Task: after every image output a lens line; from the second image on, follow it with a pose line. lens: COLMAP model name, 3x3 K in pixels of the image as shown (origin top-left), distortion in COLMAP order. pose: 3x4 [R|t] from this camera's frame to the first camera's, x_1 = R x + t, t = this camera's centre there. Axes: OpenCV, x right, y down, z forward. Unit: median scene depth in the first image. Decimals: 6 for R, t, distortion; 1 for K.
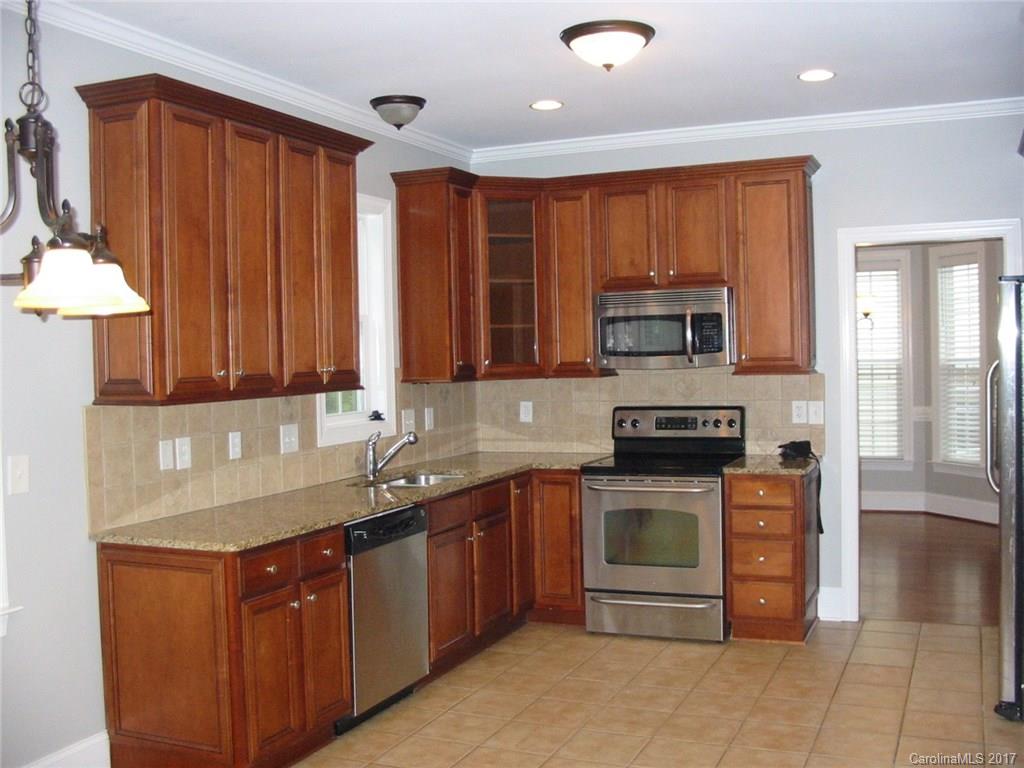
lens RADIAL K [[1060.7, 0, 512.0], [0, 1060.7, 384.0], [0, 0, 1]] dist [-0.188782, 0.215305]
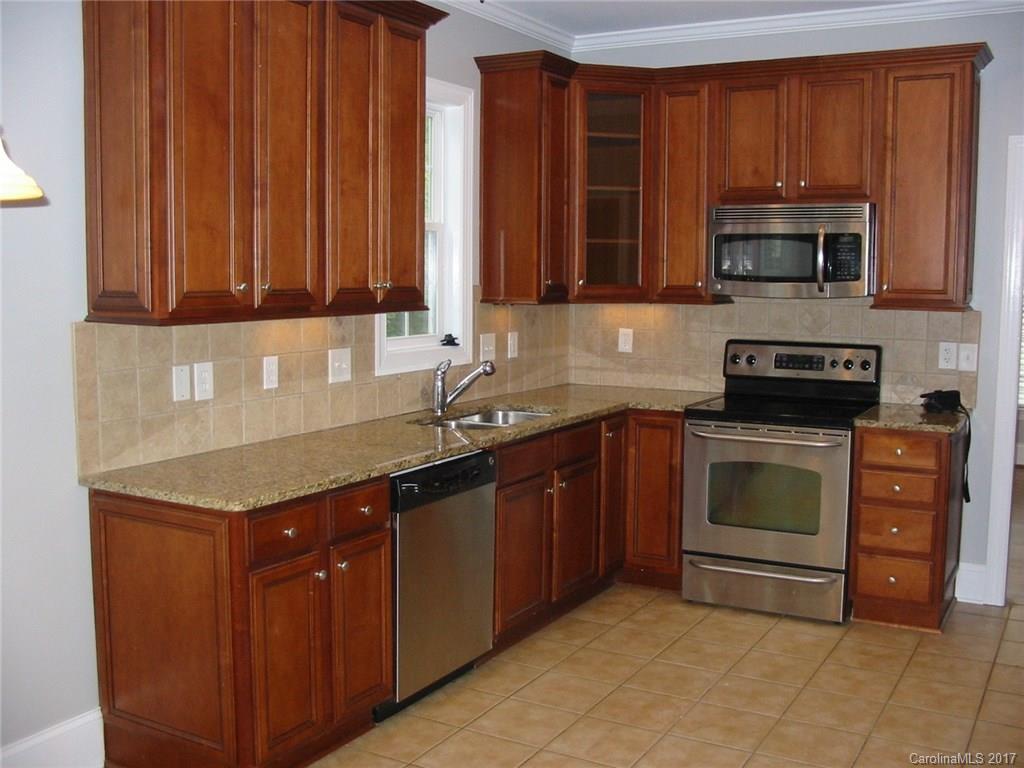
lens RADIAL K [[1060.7, 0, 512.0], [0, 1060.7, 384.0], [0, 0, 1]] dist [-0.188782, 0.215305]
pose [[0.993971, 0.041667, -0.101417, 0.012800], [-0.033670, 0.996280, 0.079325, -0.005062], [0.104345, -0.075432, 0.991676, 0.154683]]
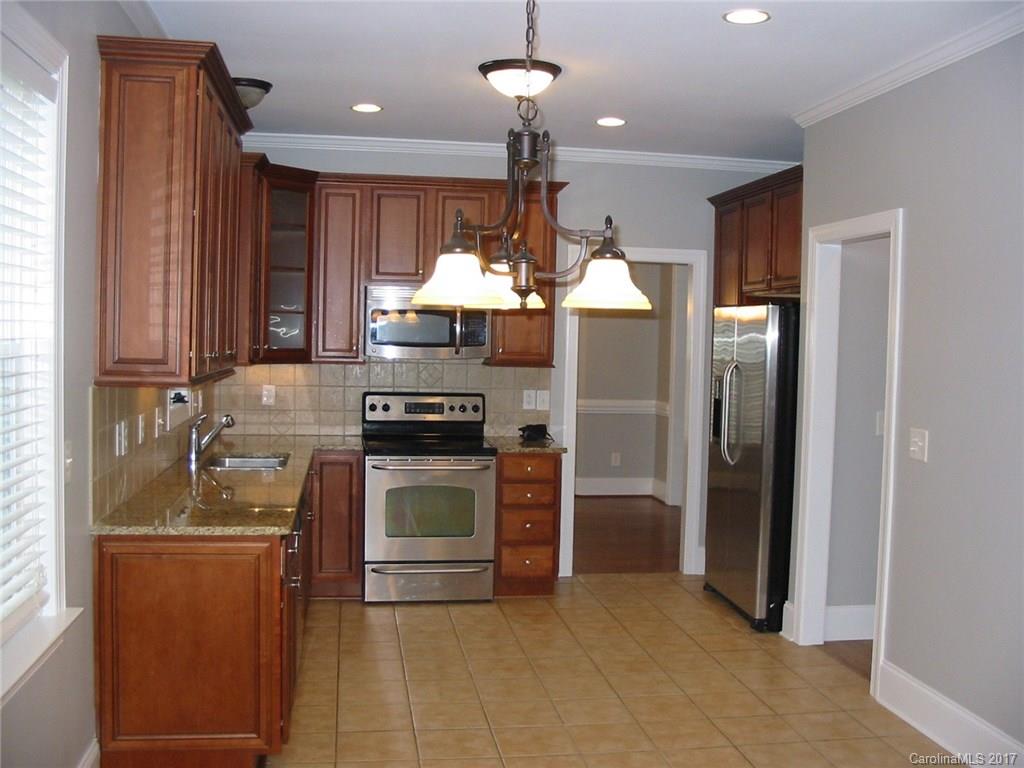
lens RADIAL K [[1060.7, 0, 512.0], [0, 1060.7, 384.0], [0, 0, 1]] dist [-0.188782, 0.215305]
pose [[0.841288, 0.020086, 0.540214, -0.420774], [-0.029003, 0.999547, 0.008003, 0.000664], [-0.539808, -0.022401, 0.841490, 0.022882]]
